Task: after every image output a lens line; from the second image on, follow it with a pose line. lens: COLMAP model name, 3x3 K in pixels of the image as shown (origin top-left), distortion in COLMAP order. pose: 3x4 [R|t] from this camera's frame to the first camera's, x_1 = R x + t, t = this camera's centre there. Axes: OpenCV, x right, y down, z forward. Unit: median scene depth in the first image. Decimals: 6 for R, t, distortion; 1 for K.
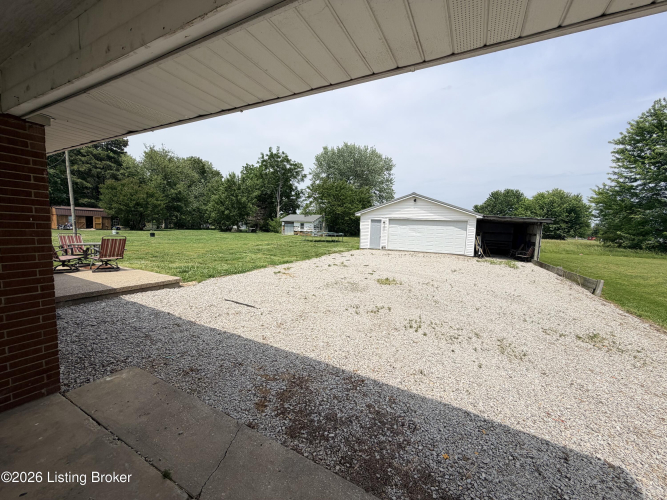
lens RADIAL K [[267.3, 0, 336.5], [0, 267.3, 251.1], [0, 0, 1]] dist [-0.001539, -0.001096]
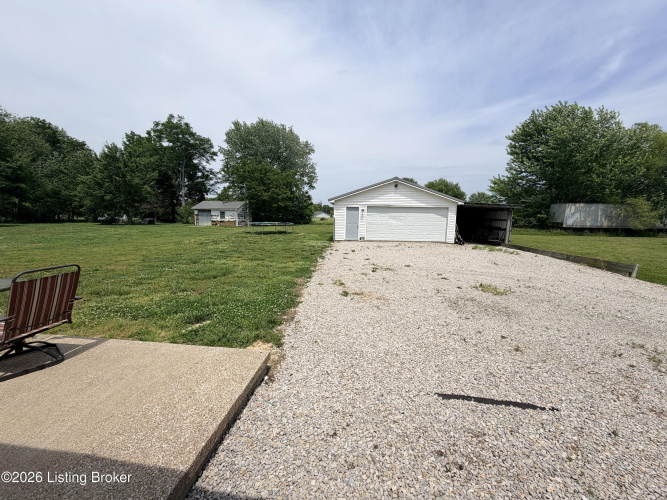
lens RADIAL K [[267.3, 0, 331.5], [0, 267.3, 248.6], [0, 0, 1]] dist [-0.001539, -0.001096]
pose [[0.933783, -0.065313, 0.351830, -0.104603], [0.050025, 0.997373, 0.052381, -0.014300], [-0.354327, -0.031312, 0.934597, 0.092941]]
